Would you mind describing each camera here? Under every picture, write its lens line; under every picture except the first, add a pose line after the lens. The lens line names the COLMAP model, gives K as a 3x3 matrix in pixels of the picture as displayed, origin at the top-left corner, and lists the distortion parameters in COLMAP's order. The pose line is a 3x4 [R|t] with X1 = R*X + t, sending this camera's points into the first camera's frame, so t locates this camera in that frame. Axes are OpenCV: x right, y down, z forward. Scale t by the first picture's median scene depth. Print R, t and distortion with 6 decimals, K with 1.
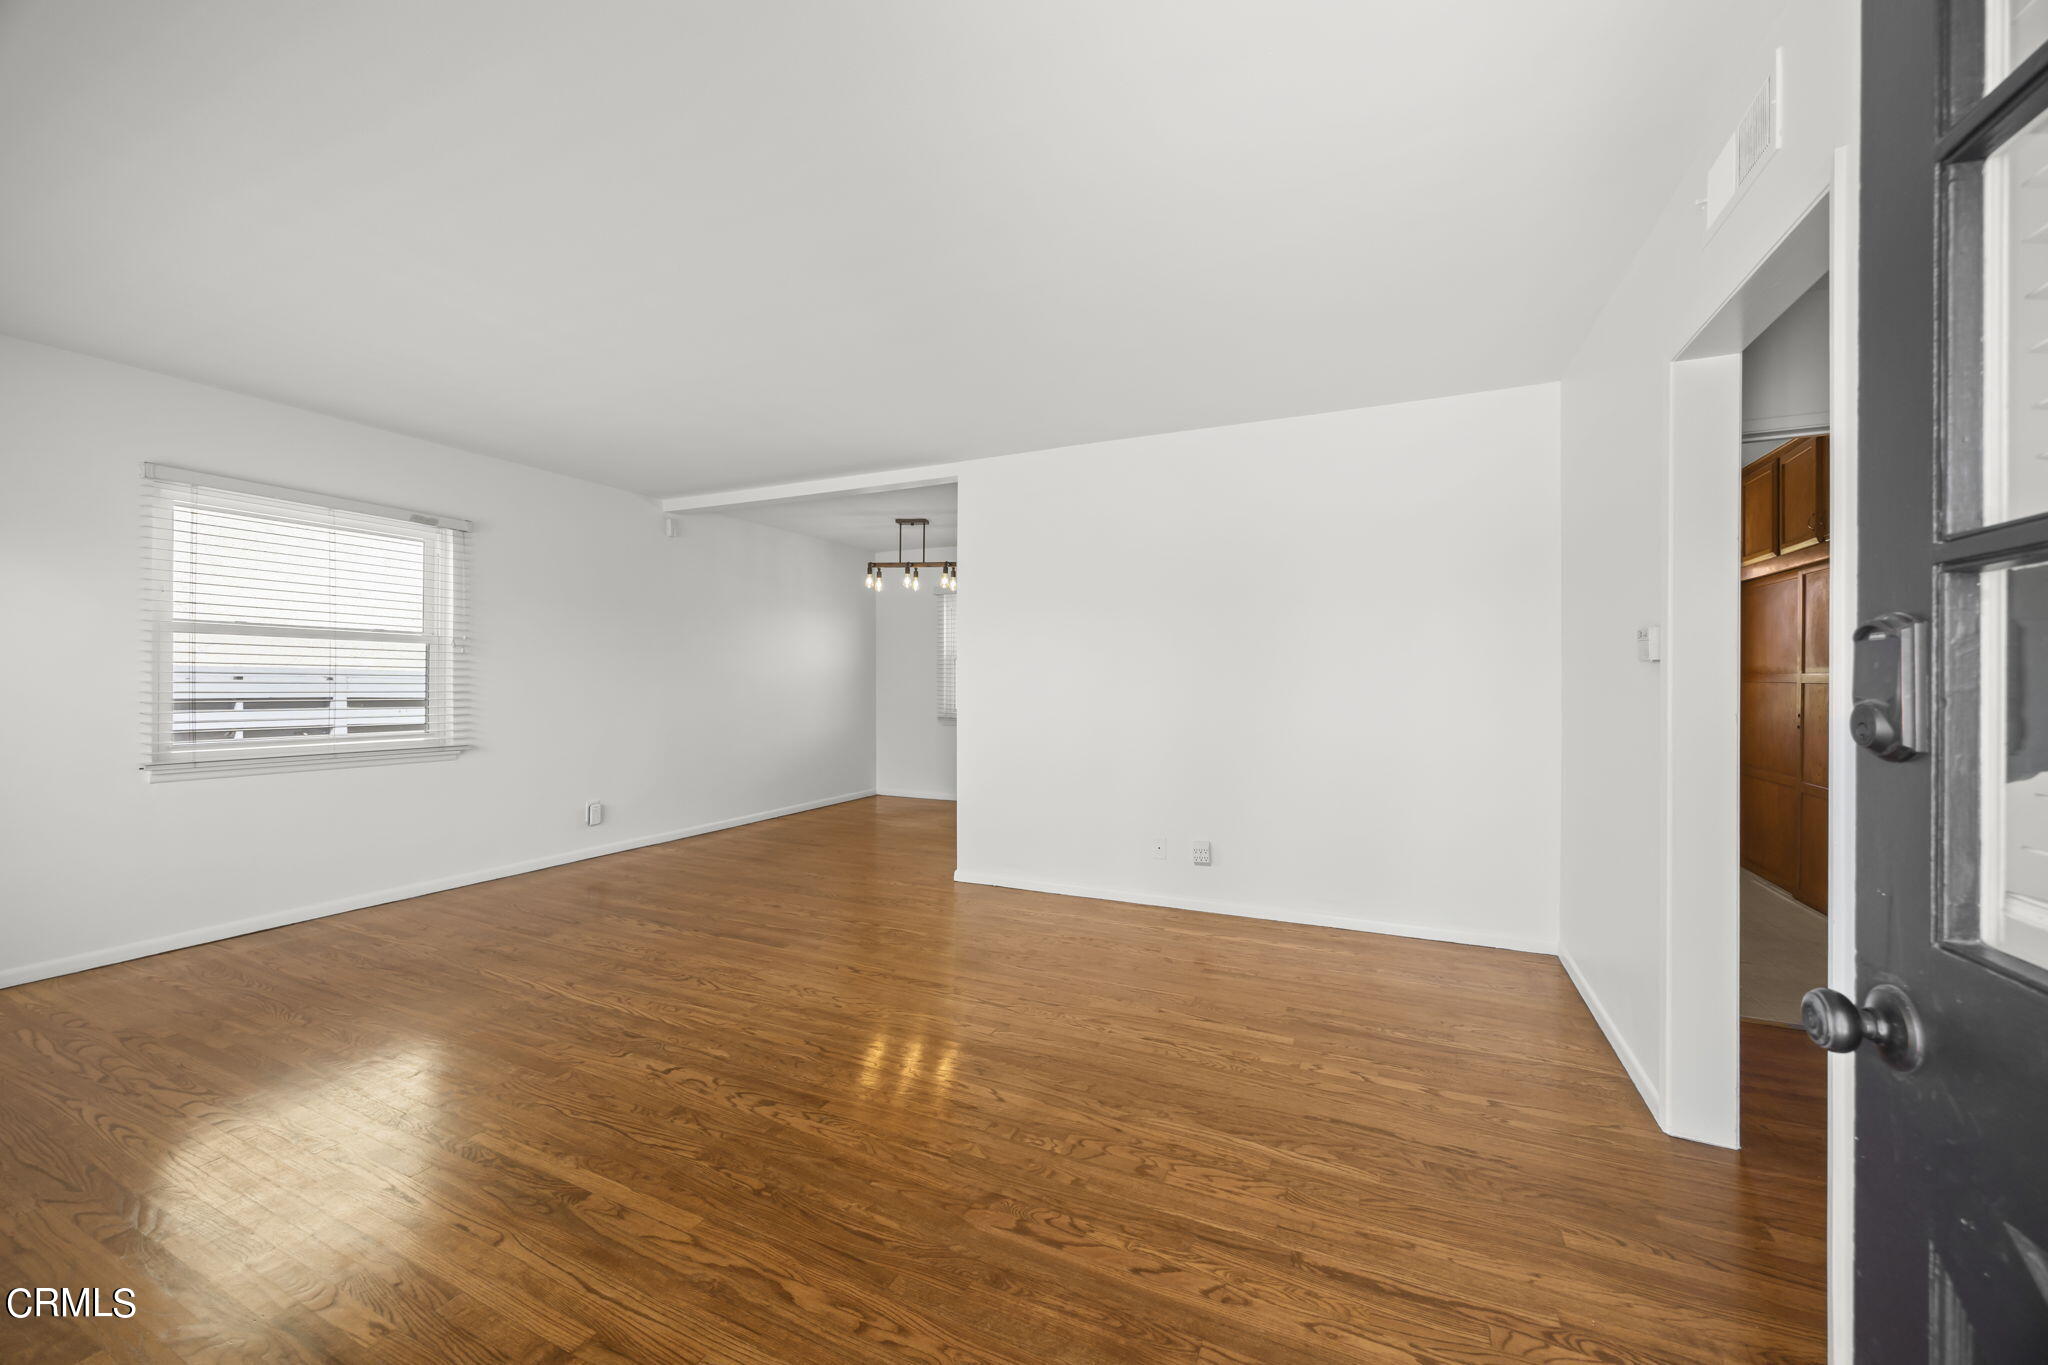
lens RADIAL K [[785.4, 0, 1024.0], [0, 785.4, 682.5], [0, 0, 1]] dist [-0.001307, -0.000052]
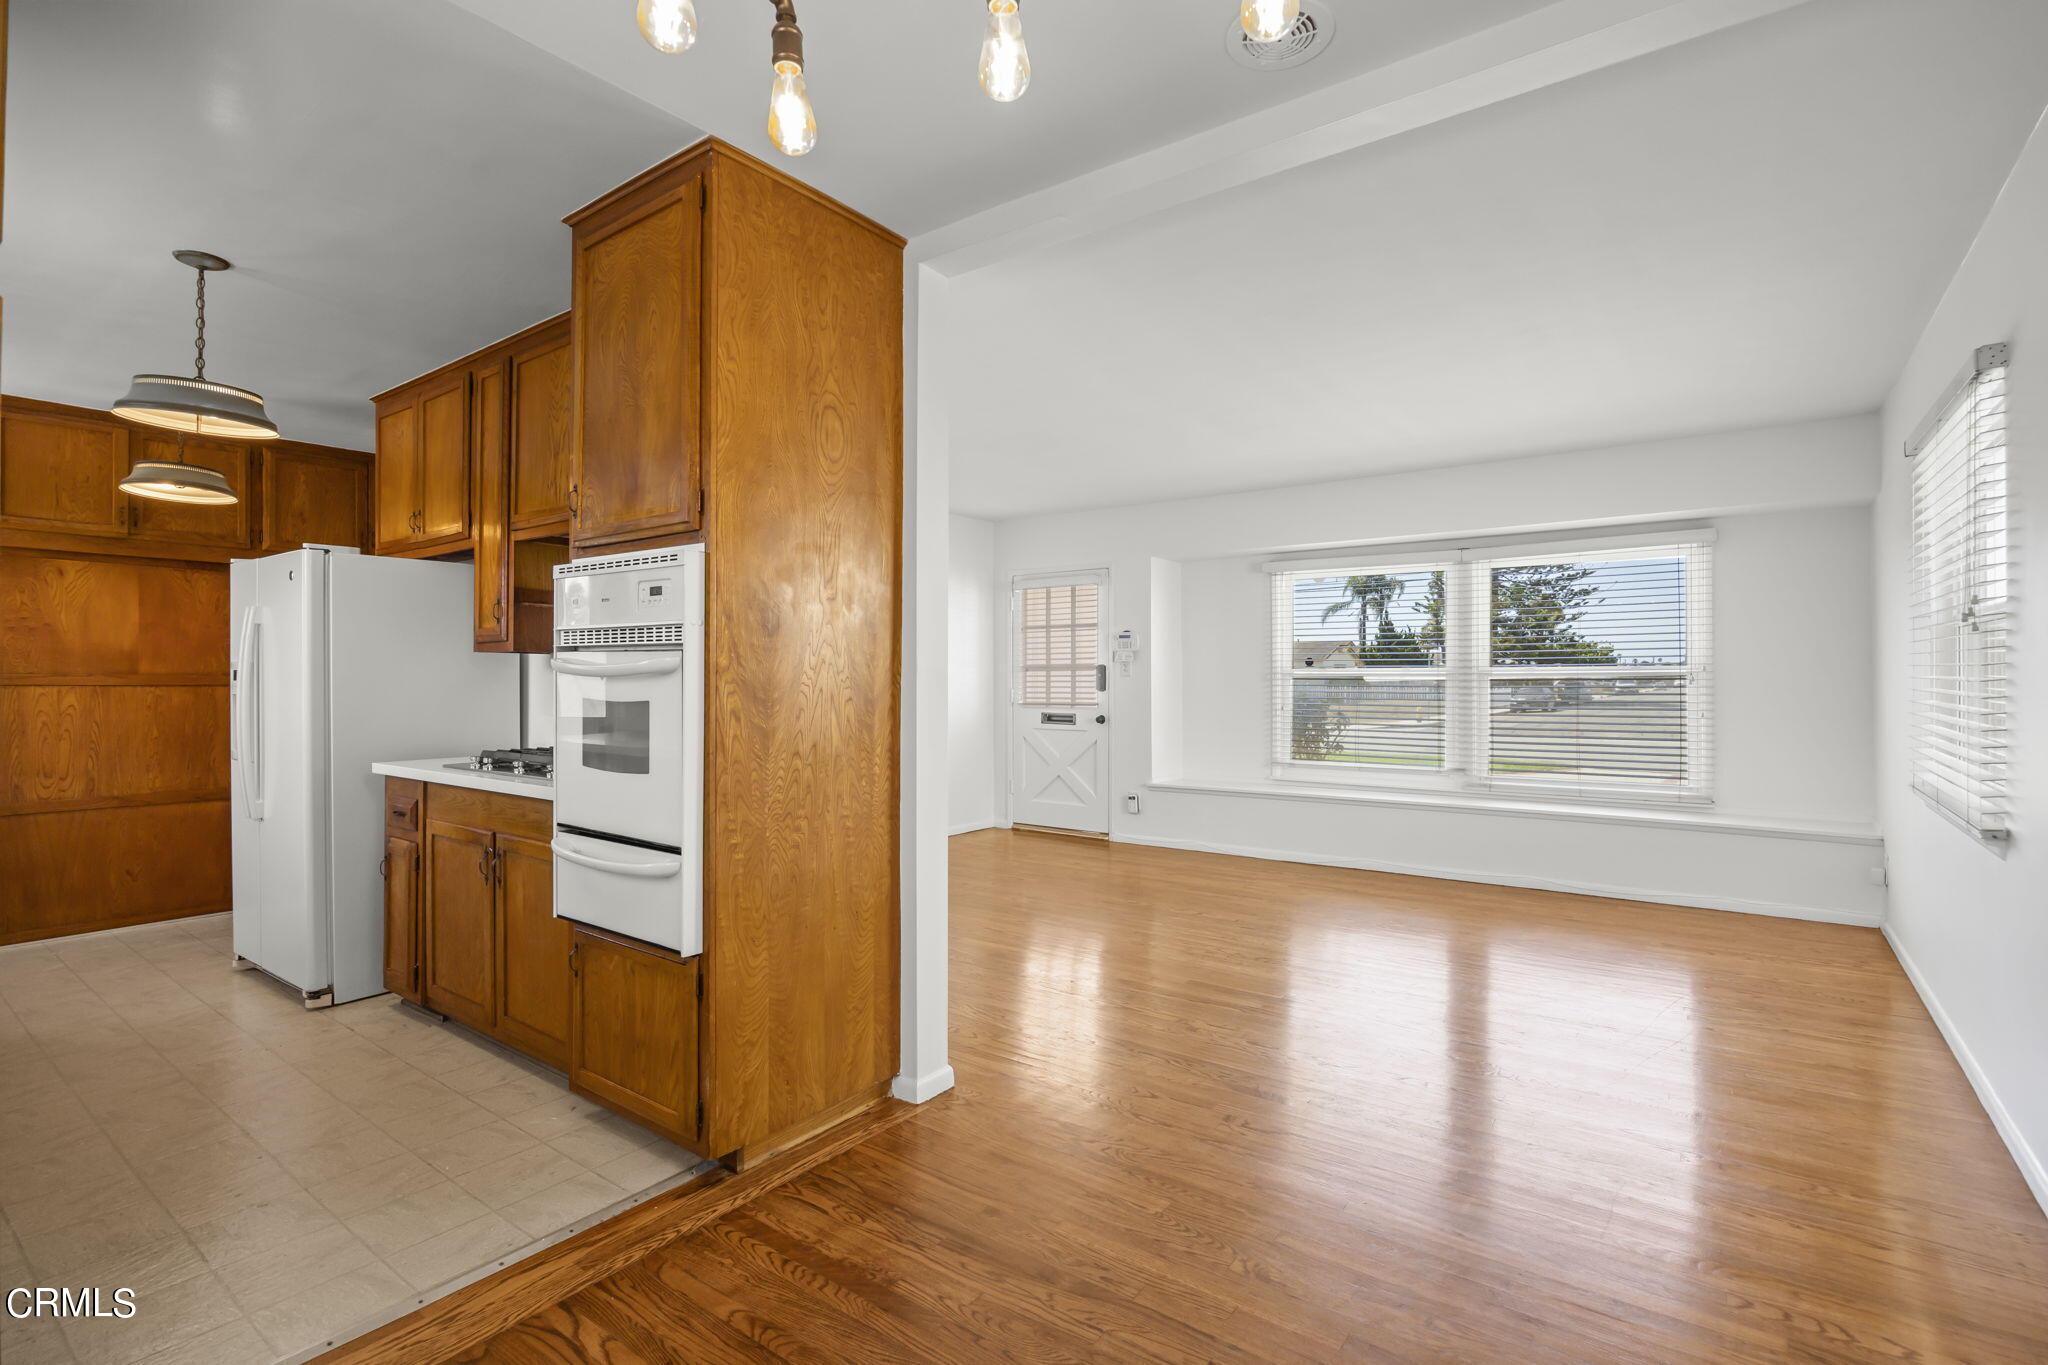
lens RADIAL K [[957.8, 0, 1024.0], [0, 957.8, 682.5], [0, 0, 1]] dist [-0.012382, -0.000452]
pose [[-0.979689, -0.003850, 0.200485, -0.406618], [-0.002027, 0.999955, 0.009298, -0.019135], [-0.200511, 0.008702, -0.979653, 2.551298]]
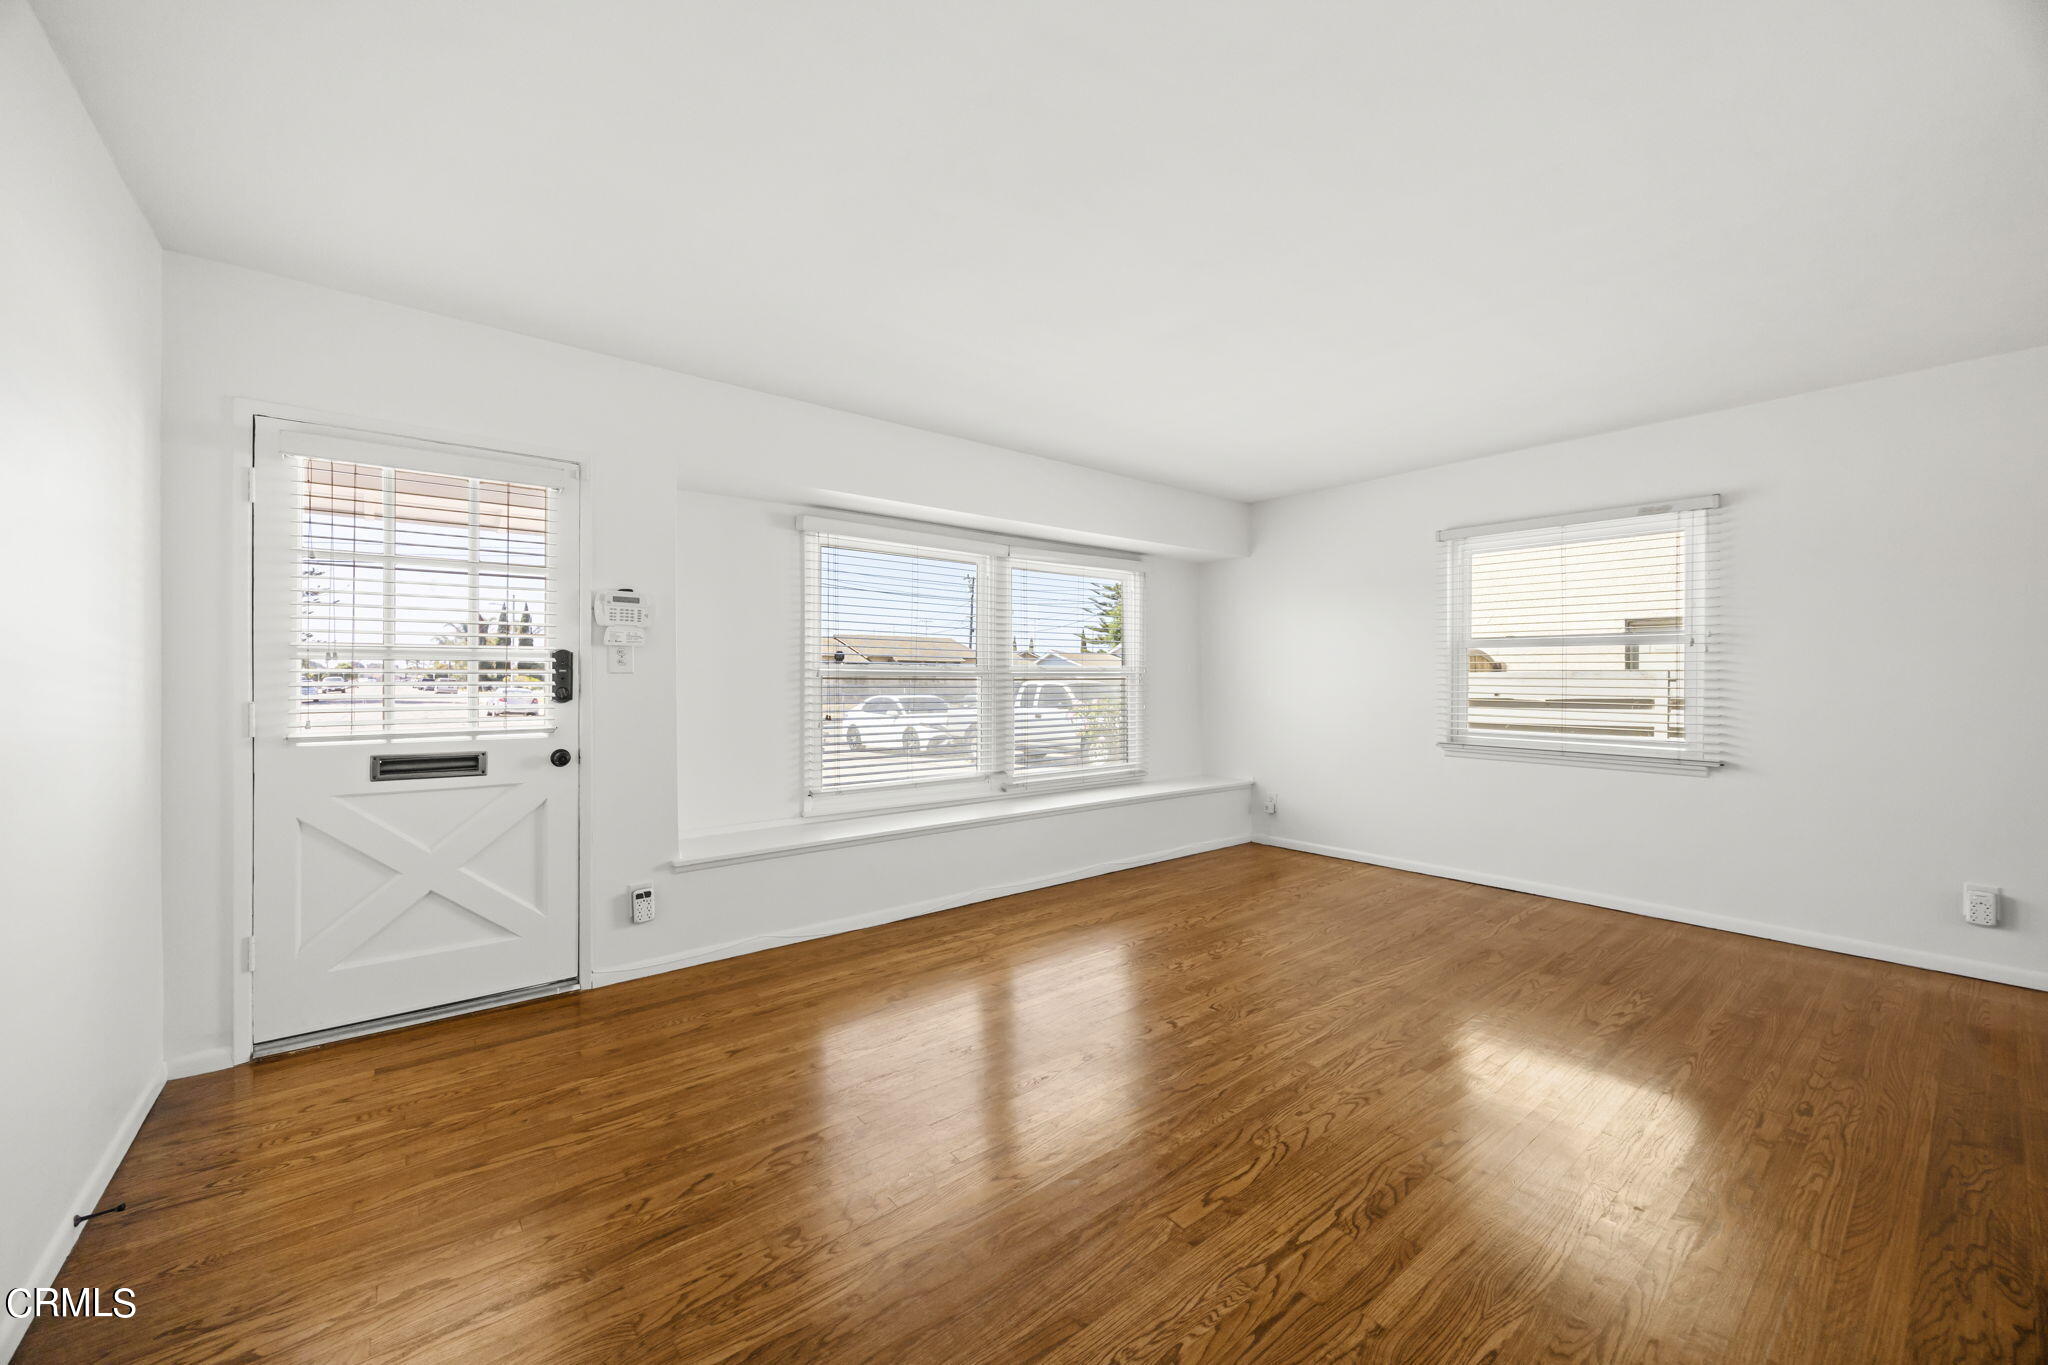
lens RADIAL K [[782.3, 0, 1029.7], [0, 782.3, 683.0], [0, 0, 1]] dist [-0.001159, -0.000043]
pose [[-0.437987, 0.000908, -0.898981, 0.552224], [-0.004790, 0.999983, 0.003344, -0.005604], [0.898969, 0.005771, -0.437975, 1.080207]]
